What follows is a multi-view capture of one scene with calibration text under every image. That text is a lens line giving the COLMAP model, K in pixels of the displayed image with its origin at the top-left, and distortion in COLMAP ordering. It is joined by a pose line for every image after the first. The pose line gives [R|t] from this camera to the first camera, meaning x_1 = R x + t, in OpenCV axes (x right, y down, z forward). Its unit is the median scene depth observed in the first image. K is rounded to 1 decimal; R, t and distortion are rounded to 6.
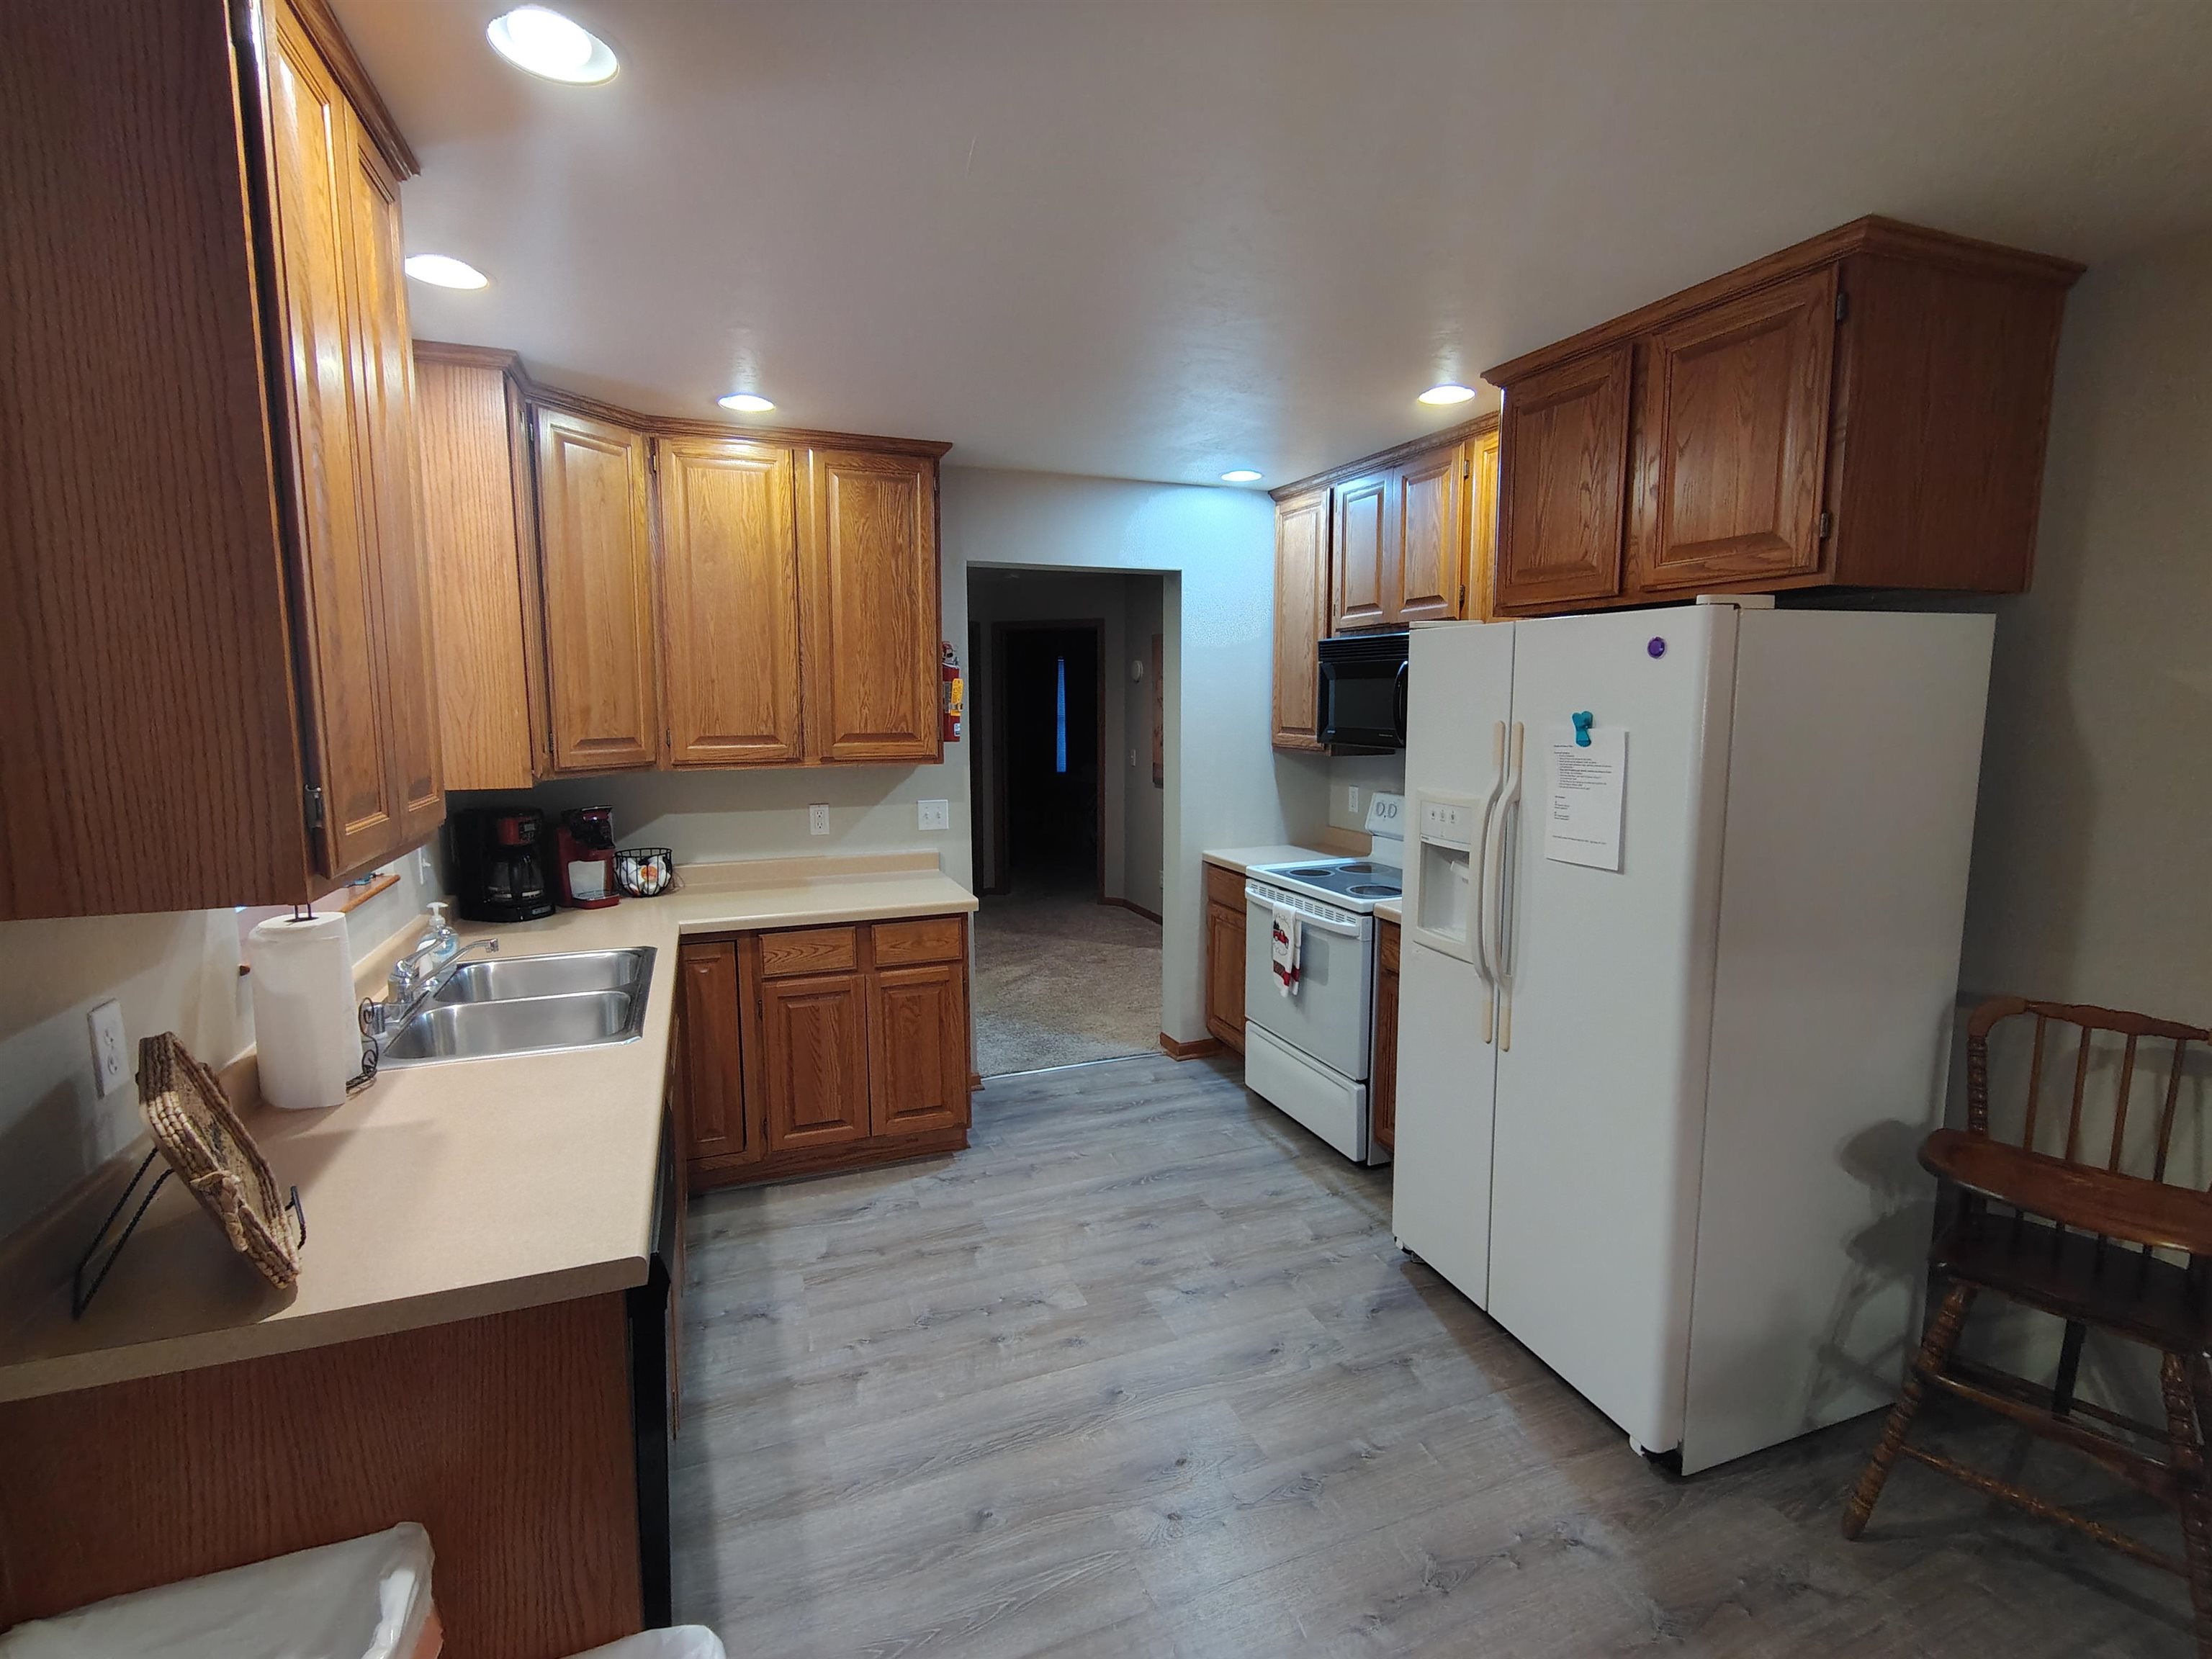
lens RADIAL K [[1034.1, 0, 1121.5], [0, 1034.1, 822.2], [0, 0, 1]] dist [-0.004283, 0.005749]
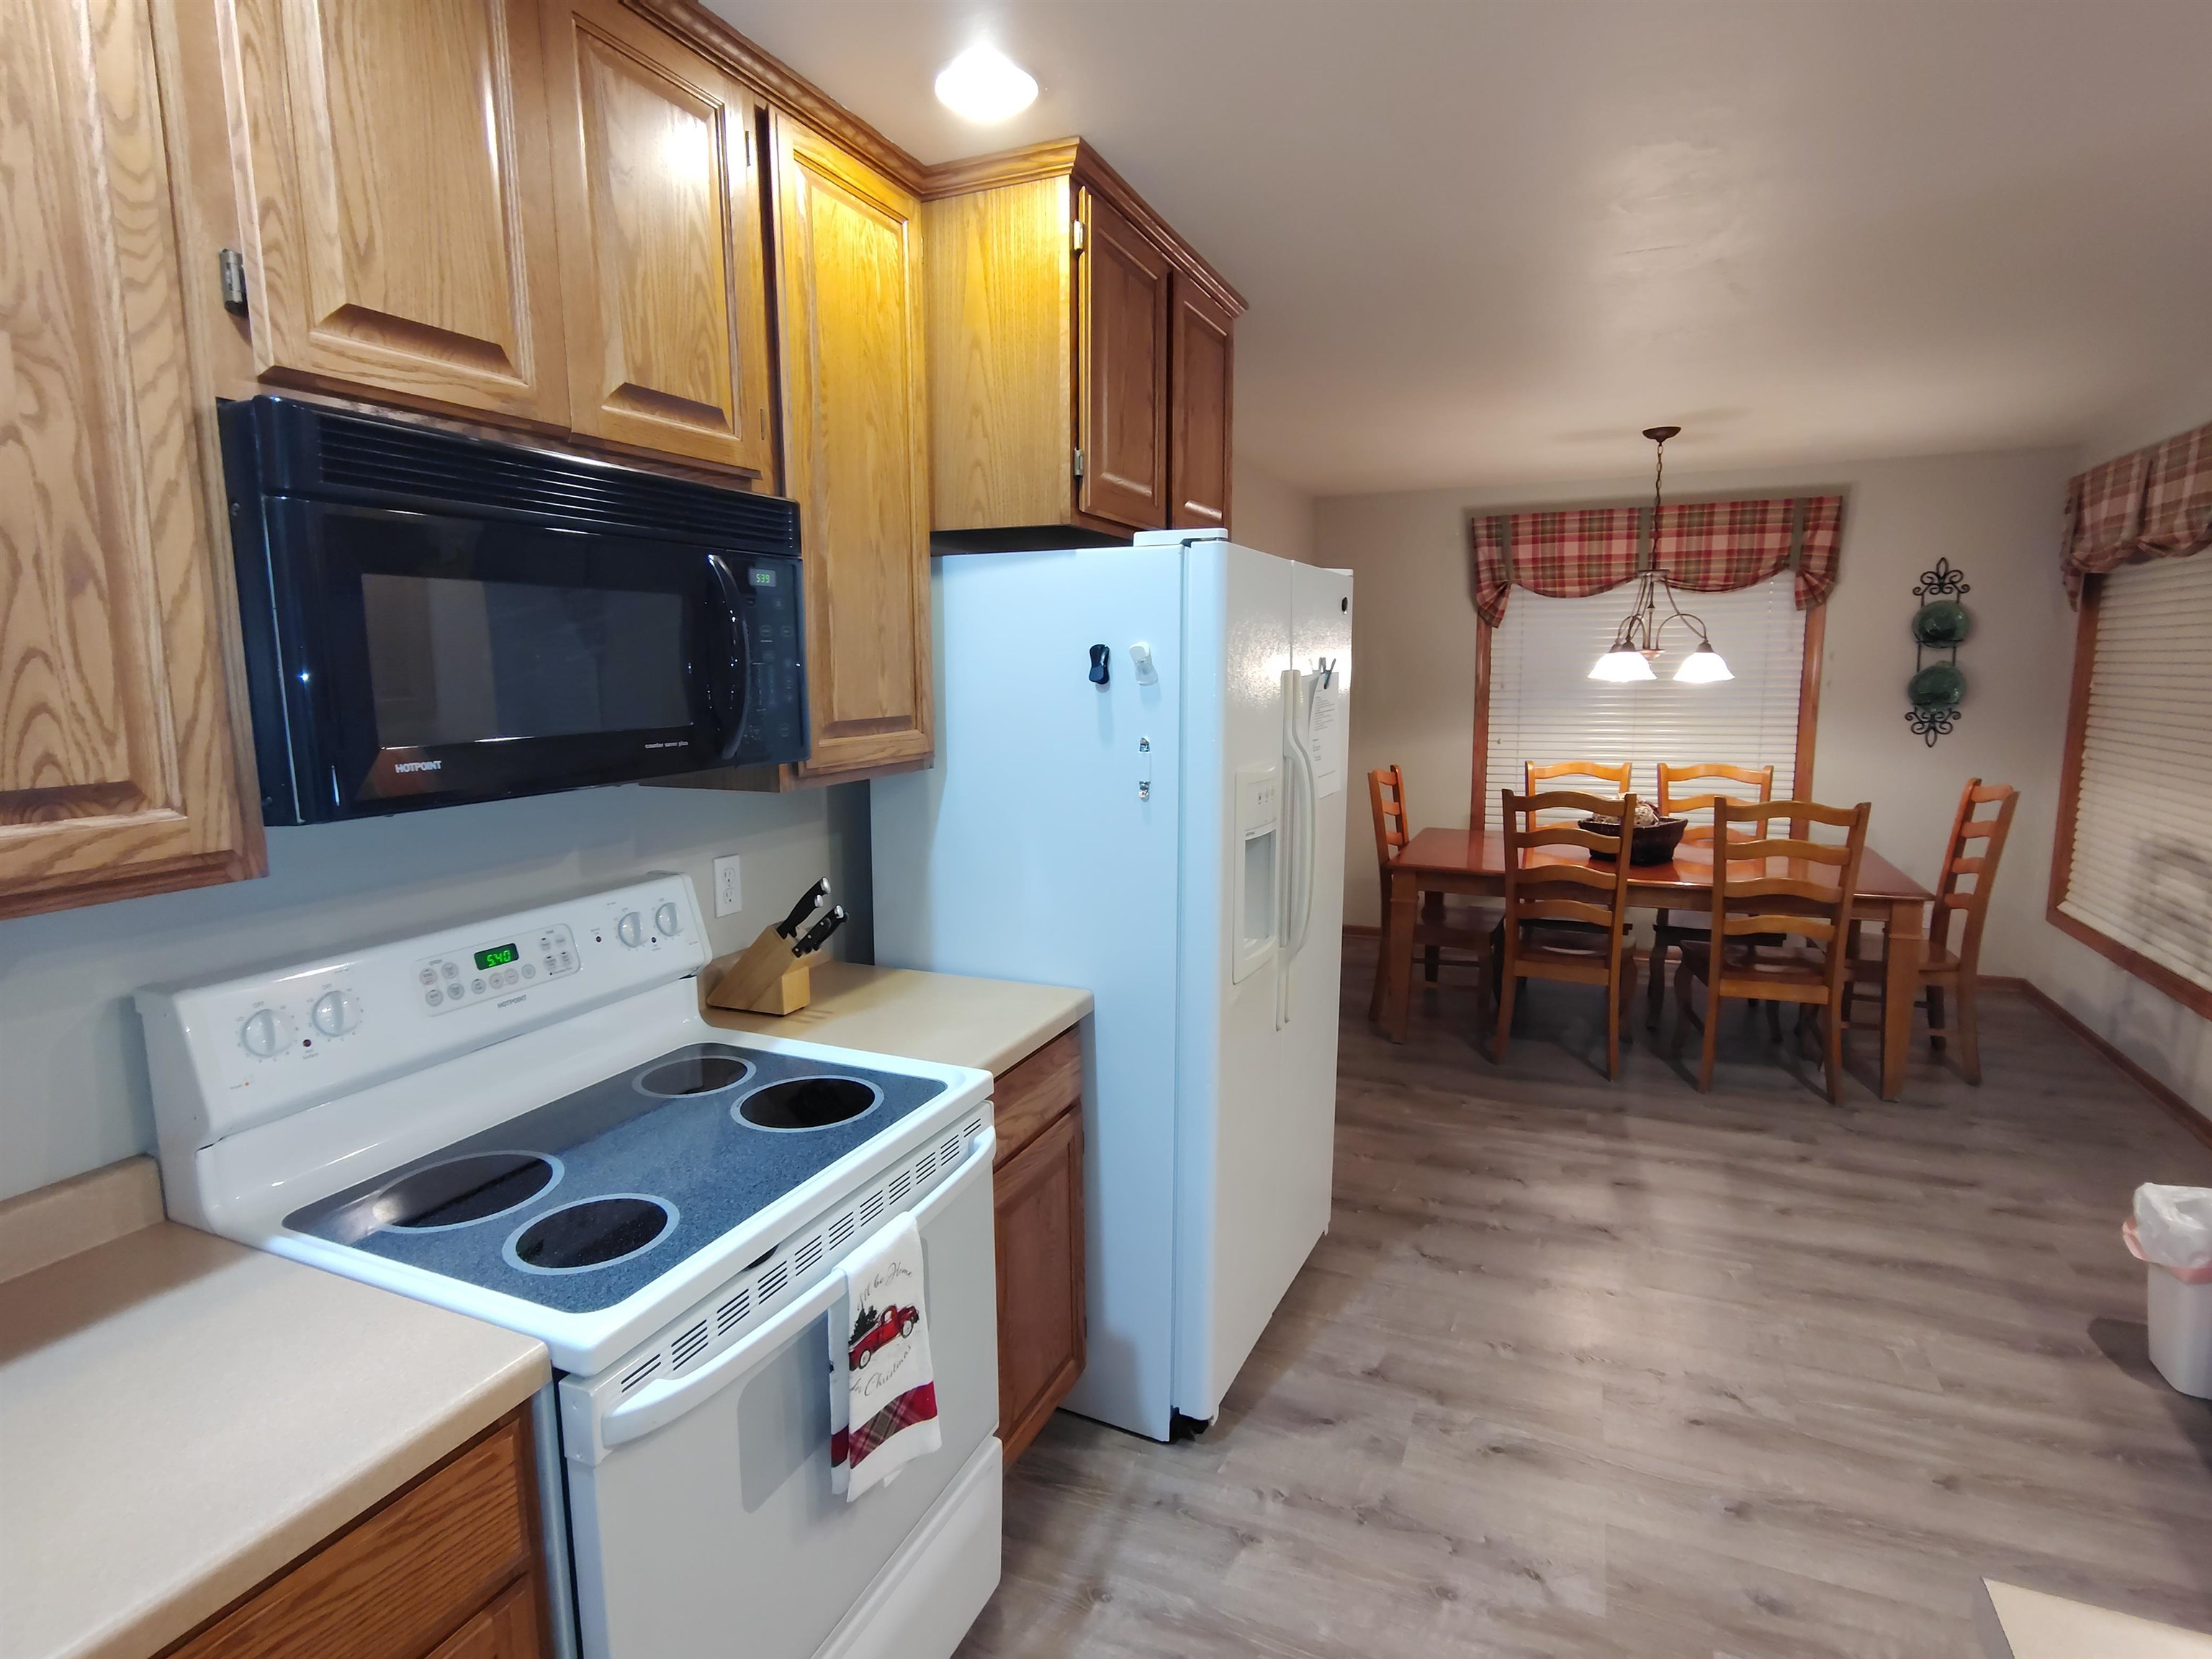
lens RADIAL K [[1115.5, 0, 1118.6], [0, 1115.5, 828.1], [0, 0, 1]] dist [-0.005782, 0.000728]
pose [[-0.700415, -0.097198, 0.707086, -0.191934], [0.099131, 0.967834, 0.231237, -0.171299], [-0.706818, 0.232056, -0.668250, 1.505098]]
